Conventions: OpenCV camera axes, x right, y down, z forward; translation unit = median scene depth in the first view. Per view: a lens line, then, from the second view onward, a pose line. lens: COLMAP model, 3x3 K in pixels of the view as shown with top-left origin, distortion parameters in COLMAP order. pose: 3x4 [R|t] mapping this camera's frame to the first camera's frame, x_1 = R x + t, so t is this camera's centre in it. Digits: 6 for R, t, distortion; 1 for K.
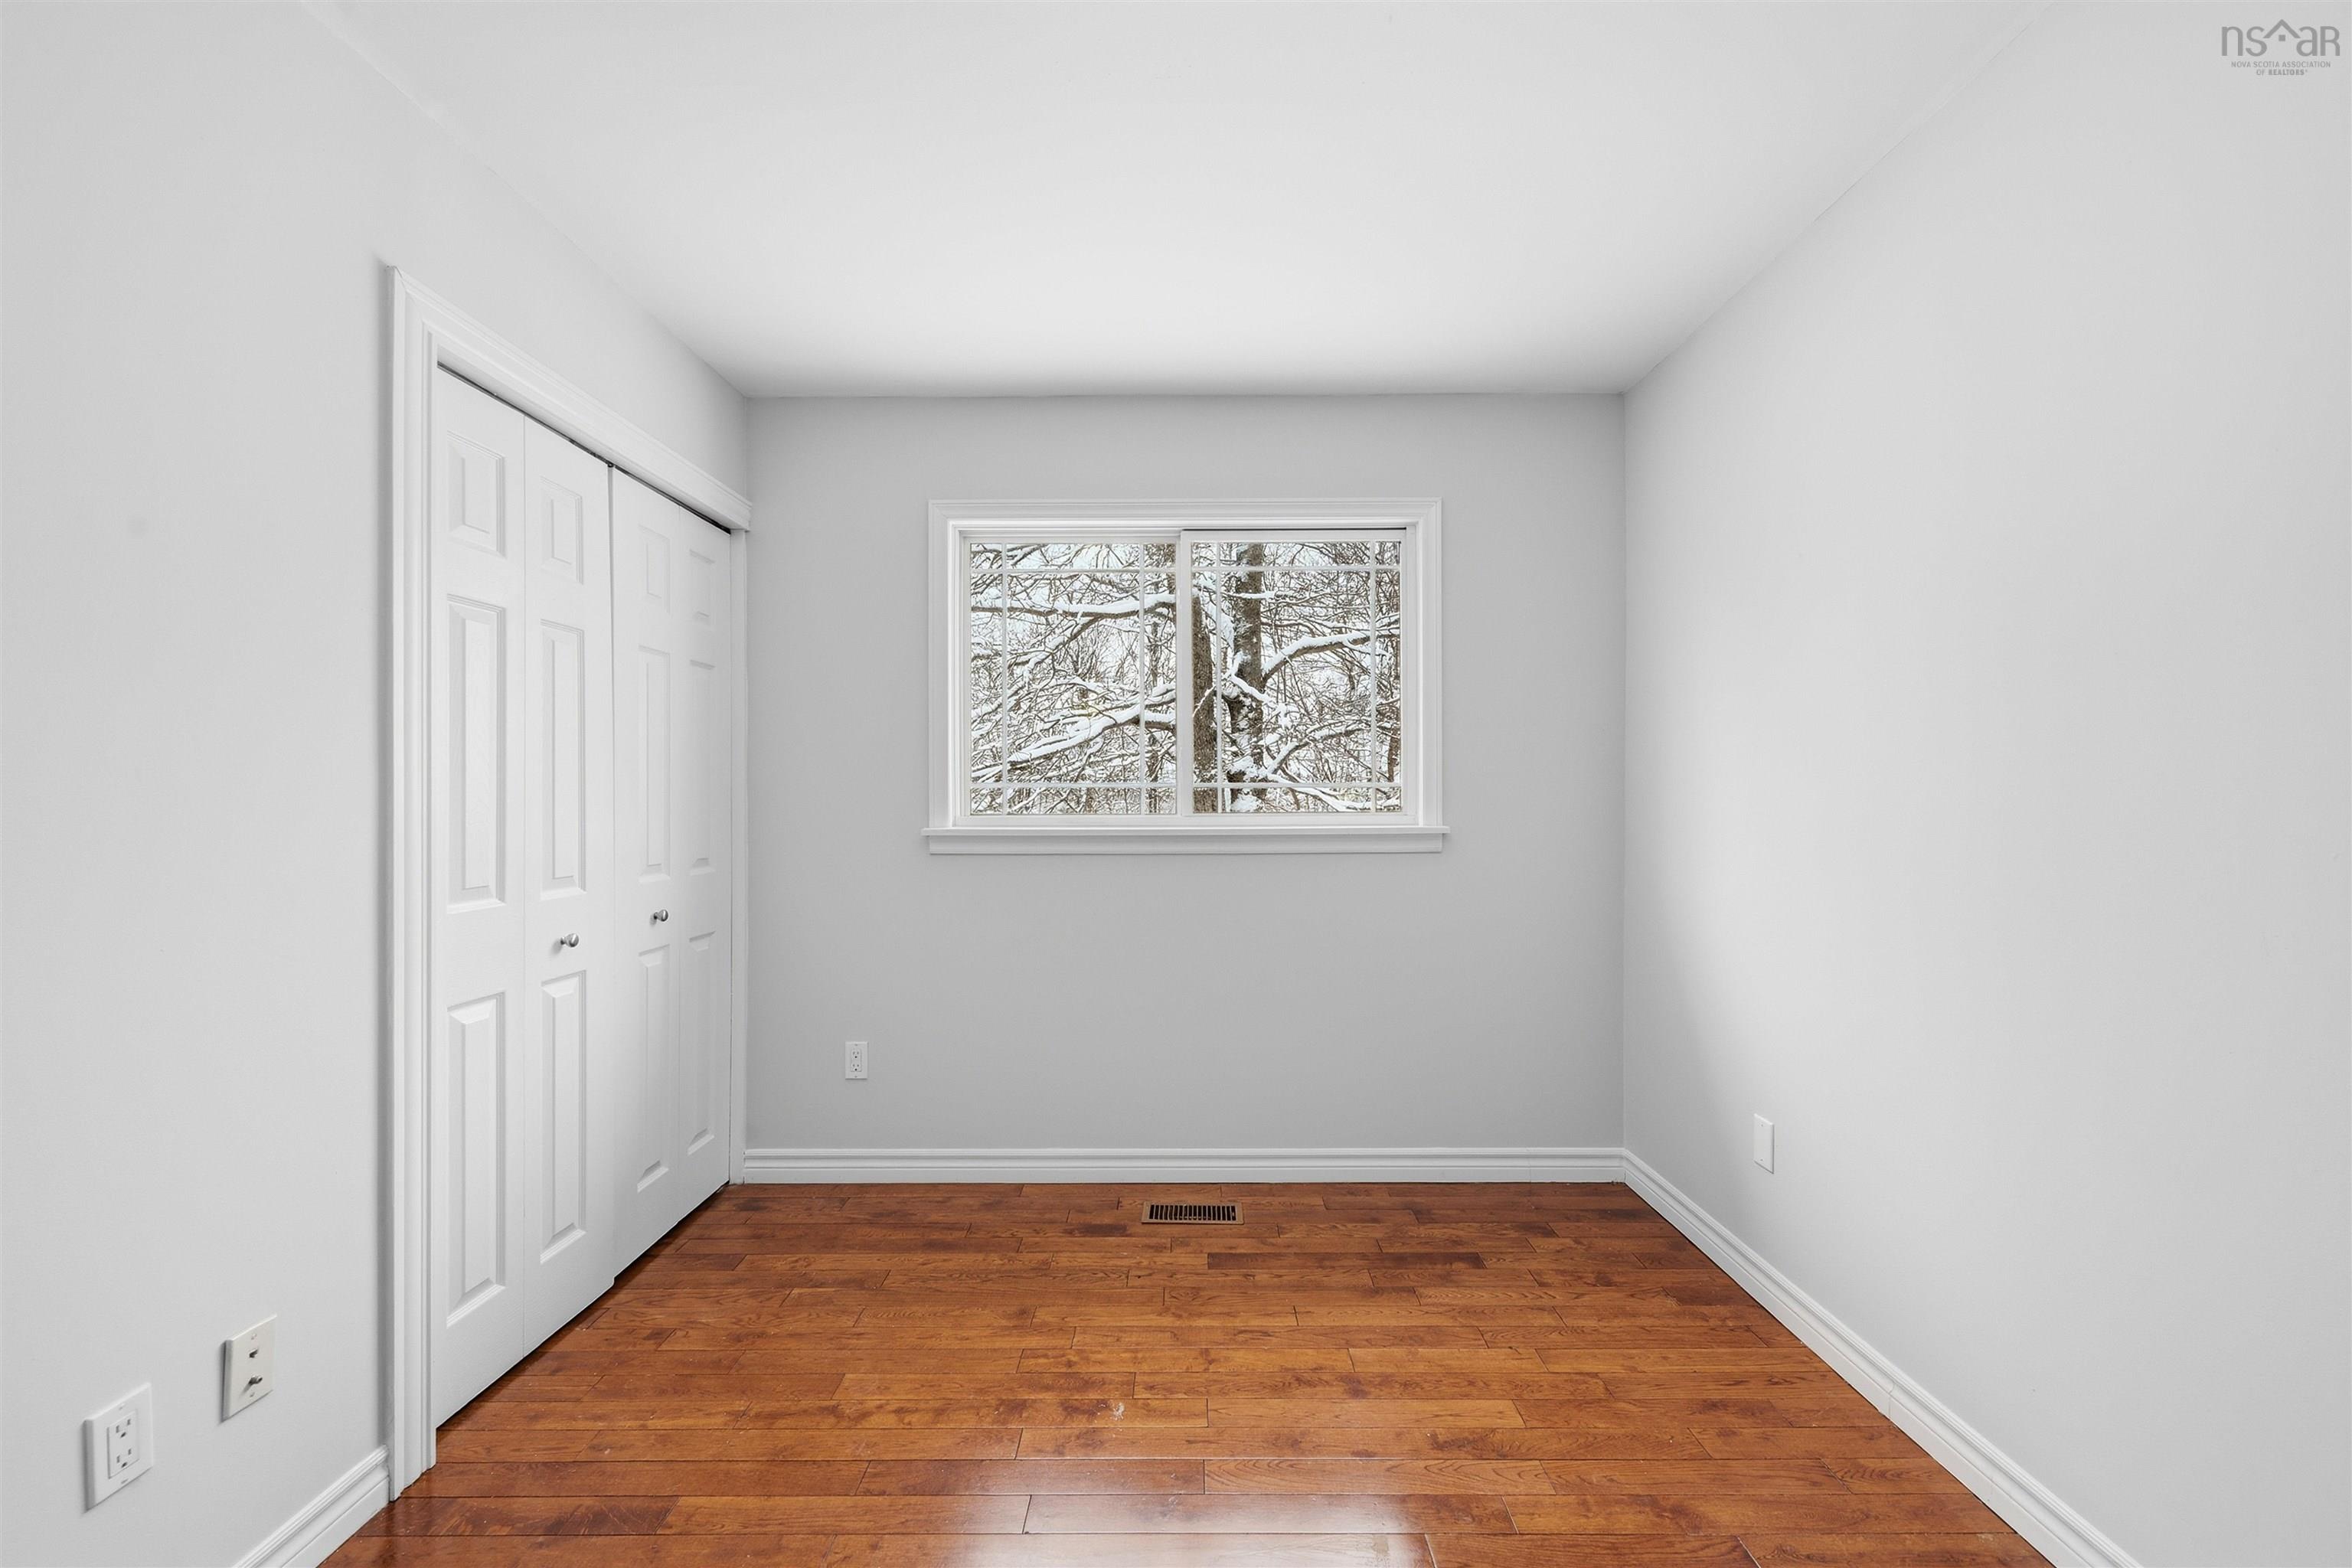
lens RADIAL K [[929.6, 0, 1178.4], [0, 929.6, 788.4], [0, 0, 1]] dist [0.000869, -0.000282]
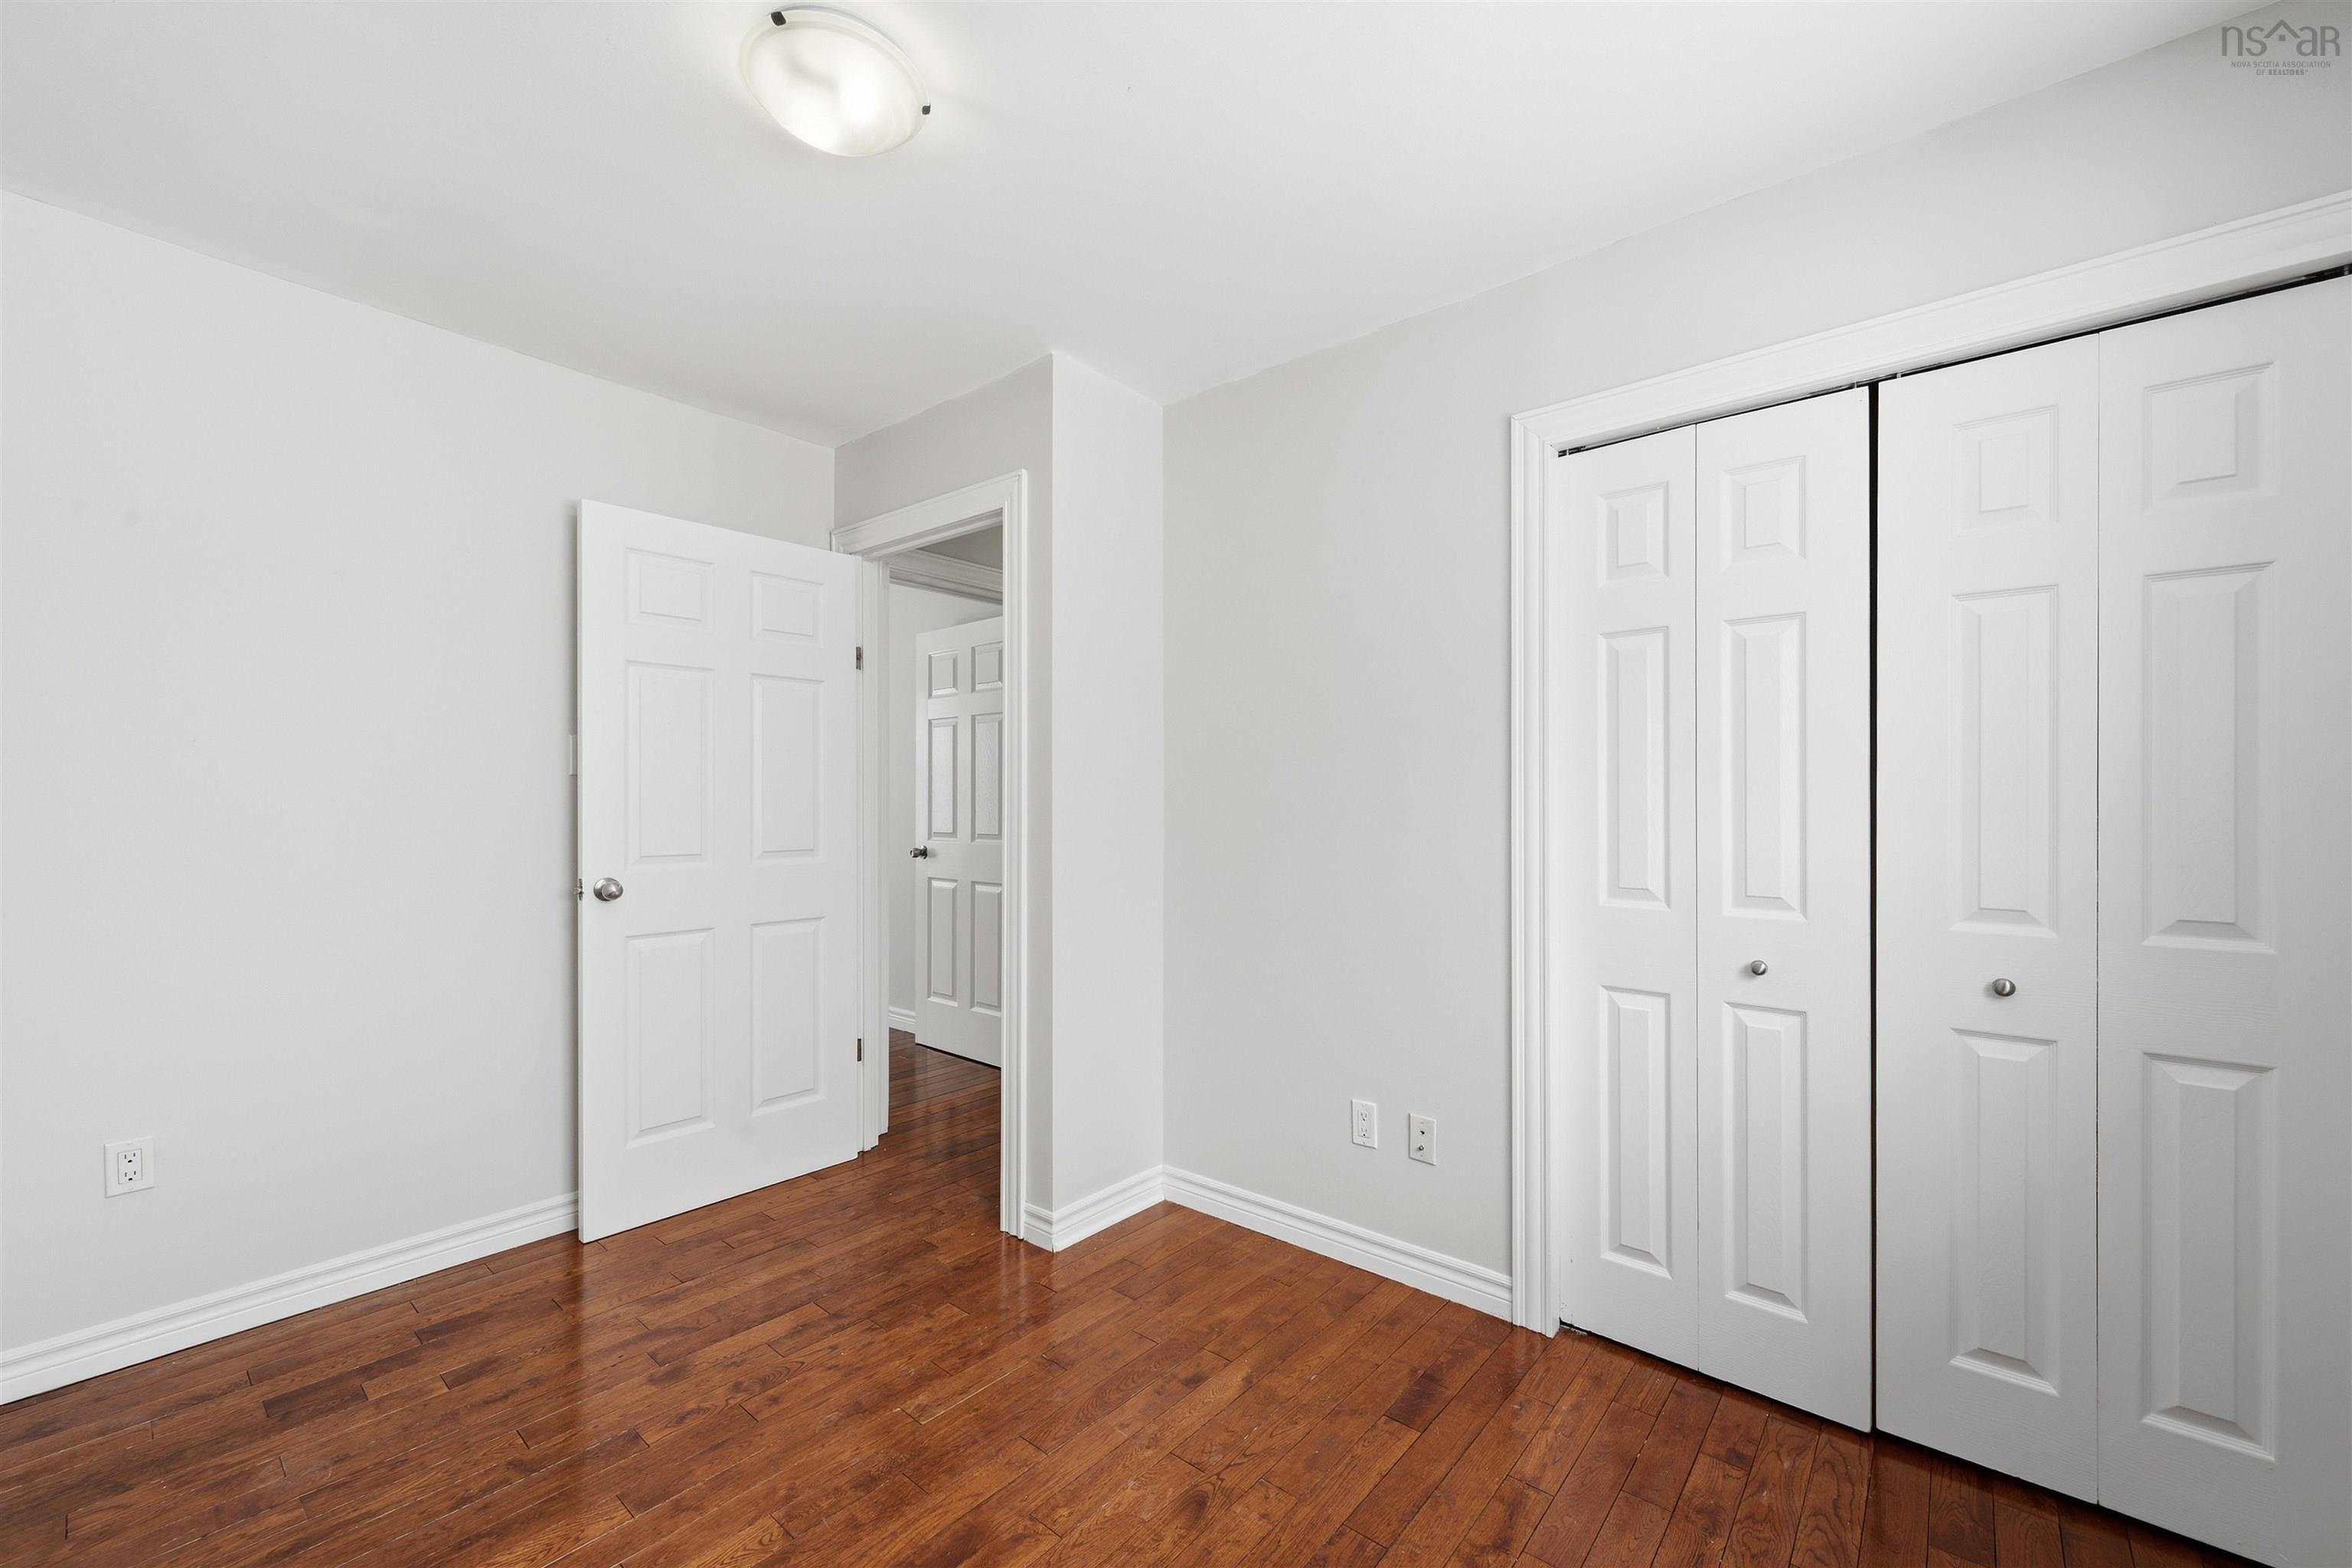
lens RADIAL K [[930.5, 0, 1175.1], [0, 930.5, 793.0], [0, 0, 1]] dist [0.000866, 0.000082]
pose [[-0.637940, 0.000255, -0.770086, 0.364089], [0.009098, 0.999933, -0.007206, -0.003879], [0.770033, -0.011603, -0.637899, 1.049607]]
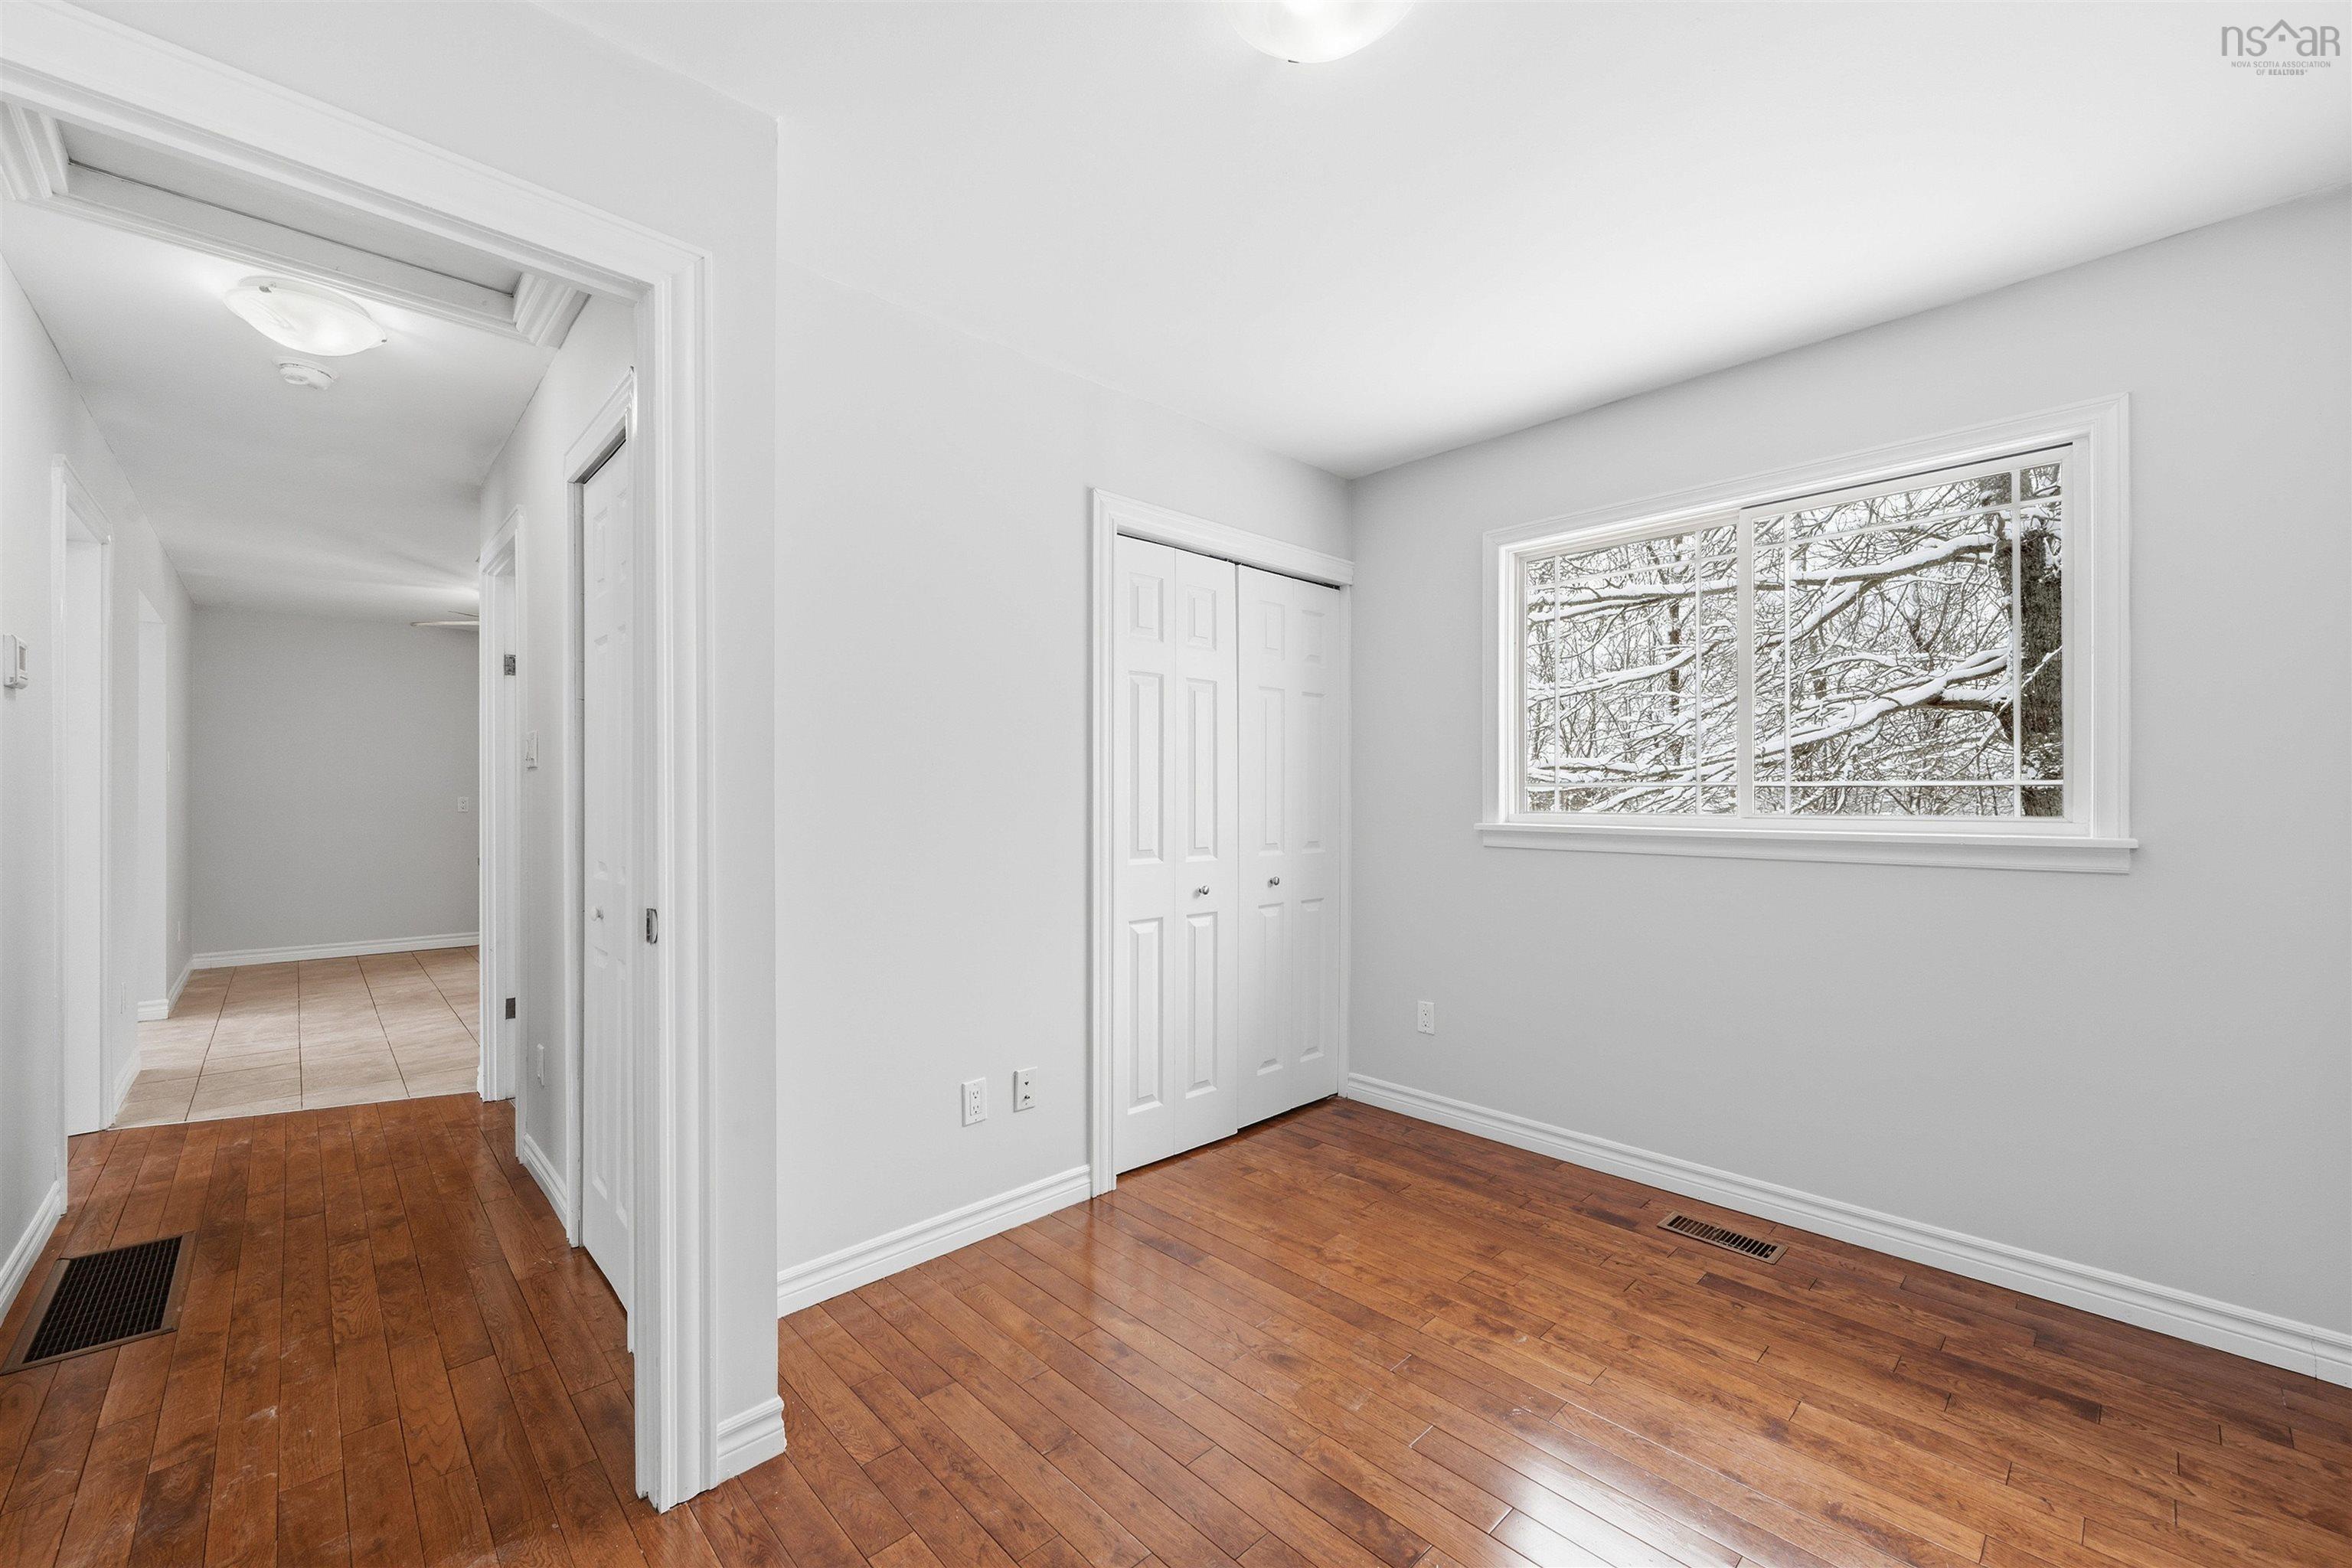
lens RADIAL K [[930.5, 0, 1175.1], [0, 930.5, 793.0], [0, 0, 1]] dist [0.000866, 0.000082]
pose [[0.691327, 0.002736, -0.722537, 0.364475], [0.001454, 0.999986, 0.005179, -0.000876], [0.722541, -0.004631, 0.691313, -0.063626]]
